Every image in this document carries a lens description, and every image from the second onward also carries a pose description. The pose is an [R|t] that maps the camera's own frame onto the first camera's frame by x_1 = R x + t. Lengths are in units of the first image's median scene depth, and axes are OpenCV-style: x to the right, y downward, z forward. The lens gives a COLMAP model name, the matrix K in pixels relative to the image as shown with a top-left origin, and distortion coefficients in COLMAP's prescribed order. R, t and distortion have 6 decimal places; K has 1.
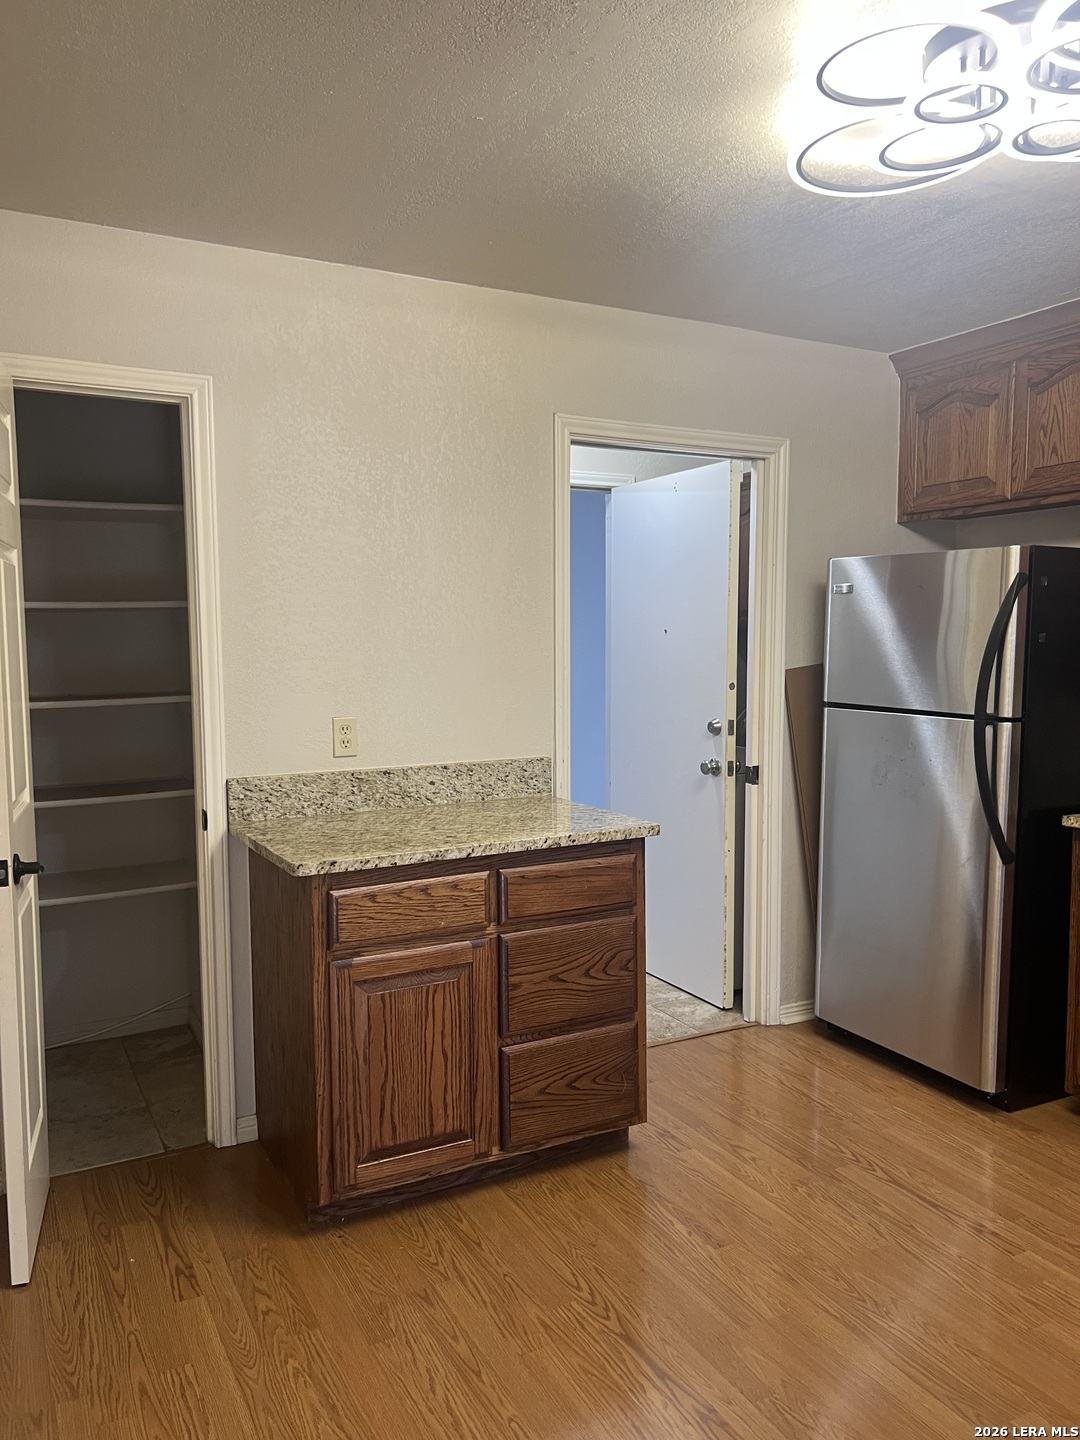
lens RADIAL K [[1080.7, 0, 540.0], [0, 1080.7, 720.0], [0, 0, 1]] dist [0.016524, -0.004542]
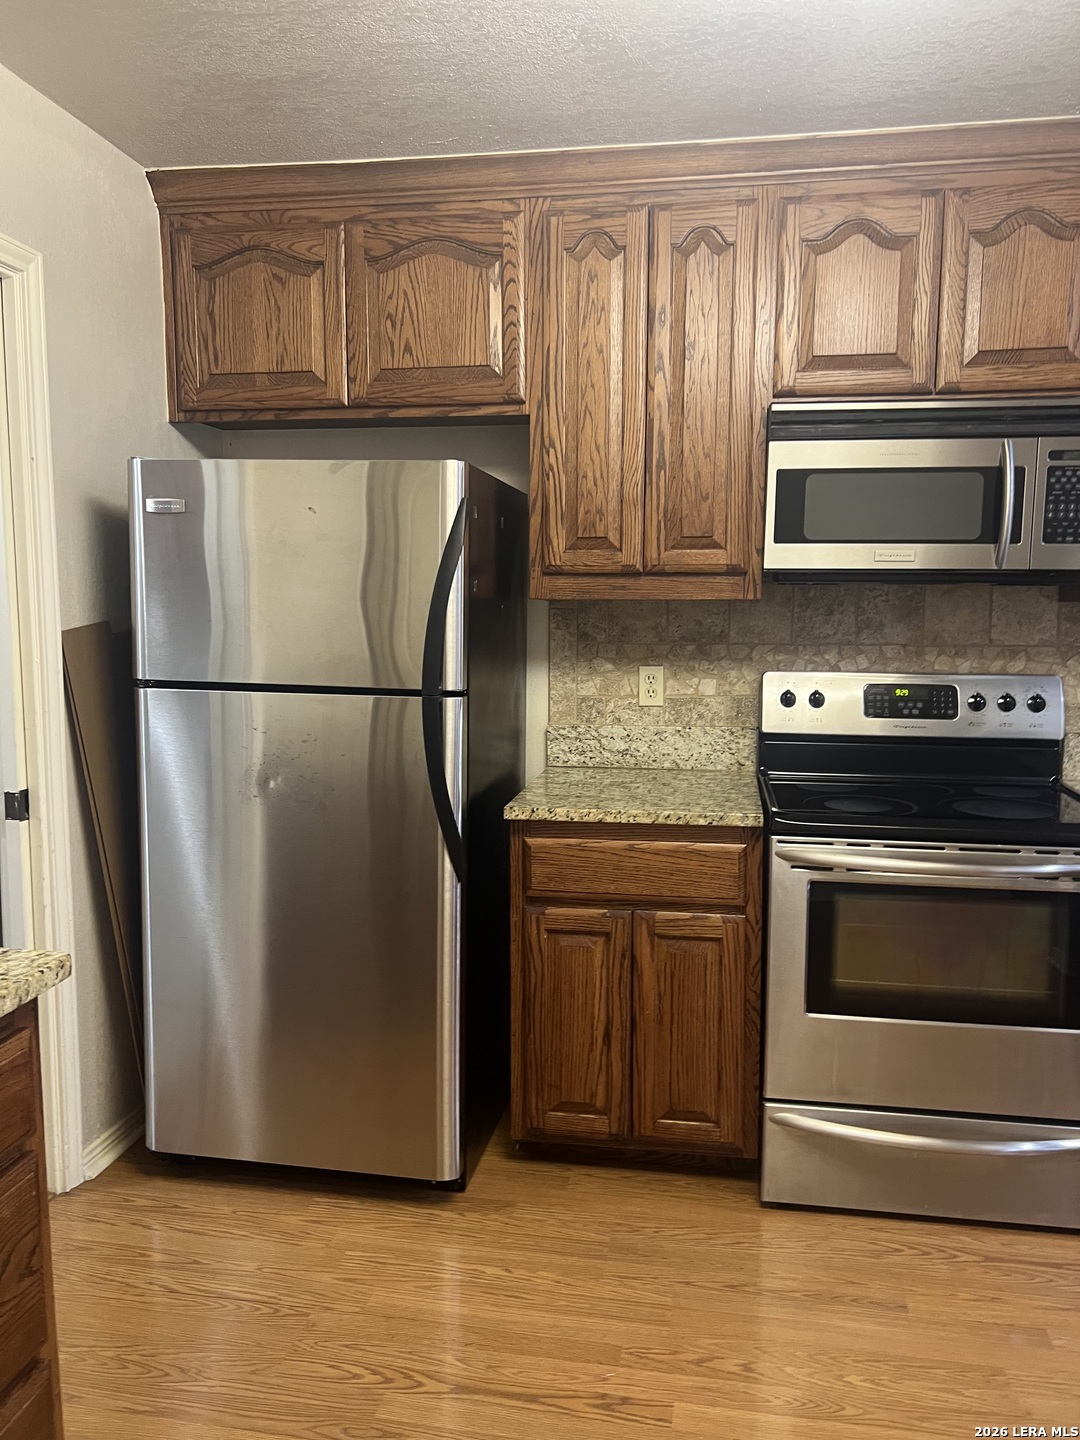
lens RADIAL K [[1080.7, 0, 540.0], [0, 1080.7, 720.0], [0, 0, 1]] dist [0.016524, -0.004542]
pose [[0.610635, -0.082842, 0.787567, -0.108623], [0.050949, 0.996563, 0.065323, -0.023849], [-0.790272, 0.000237, 0.612757, 0.420089]]
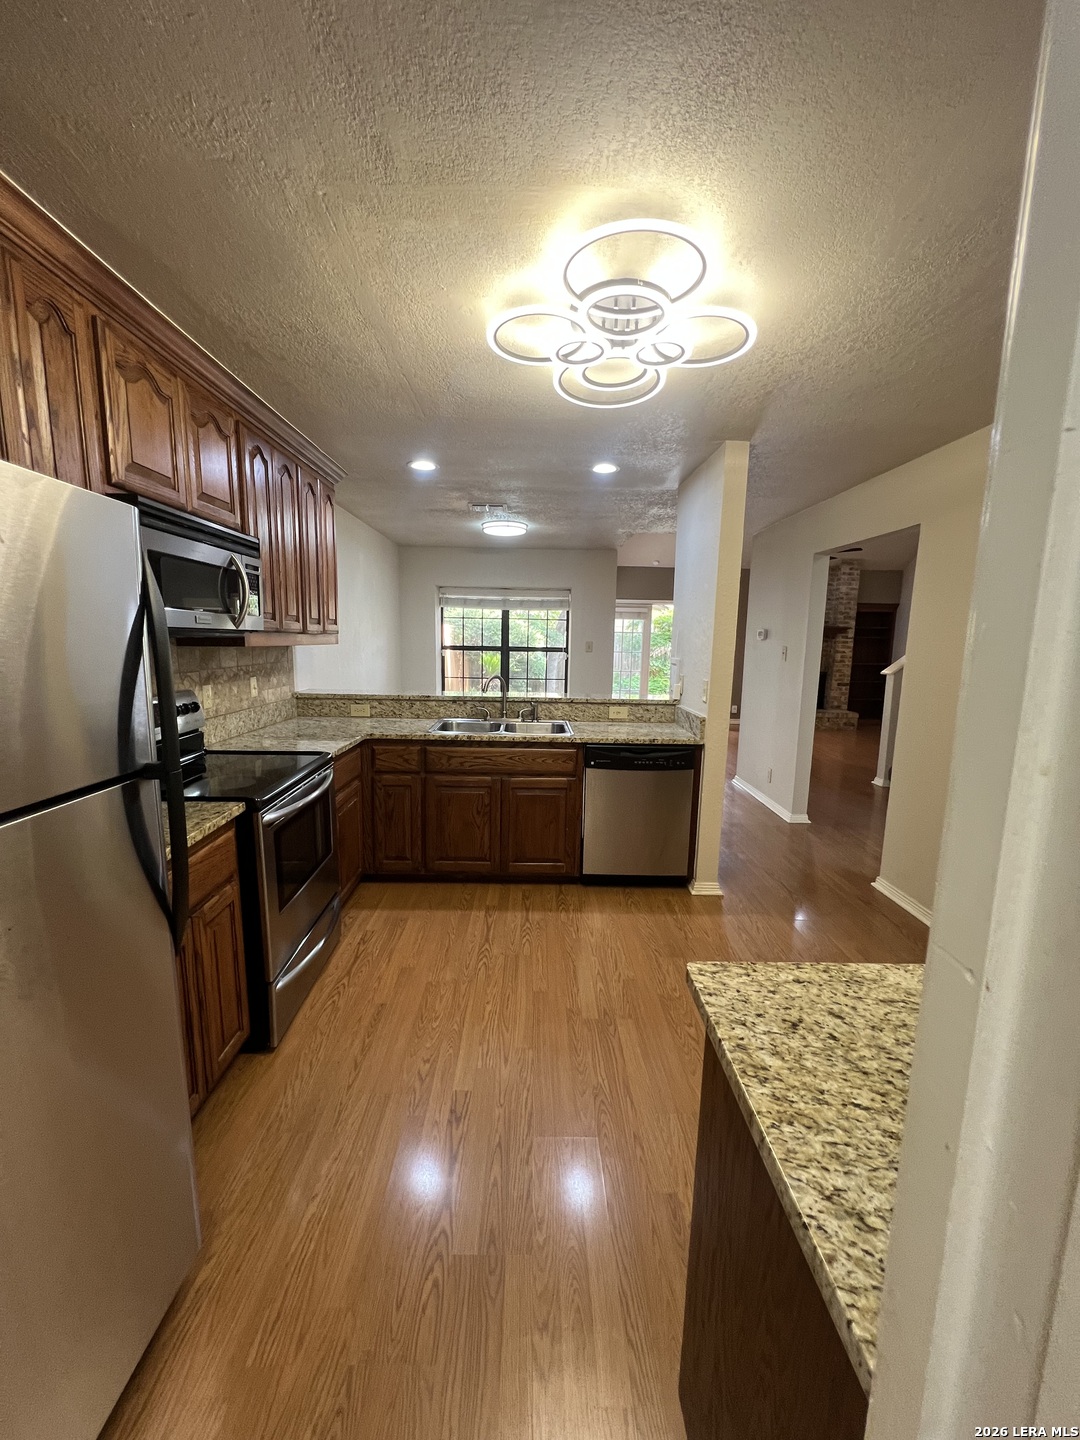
lens RADIAL K [[579.3, 0, 540.0], [0, 579.3, 720.0], [0, 0, 1]] dist [0.000427, 0.000071]
pose [[-0.886318, -0.076730, 0.456677, 0.033831], [0.025724, 0.976496, 0.213995, -0.088565], [-0.462363, 0.201415, -0.863512, 1.022556]]
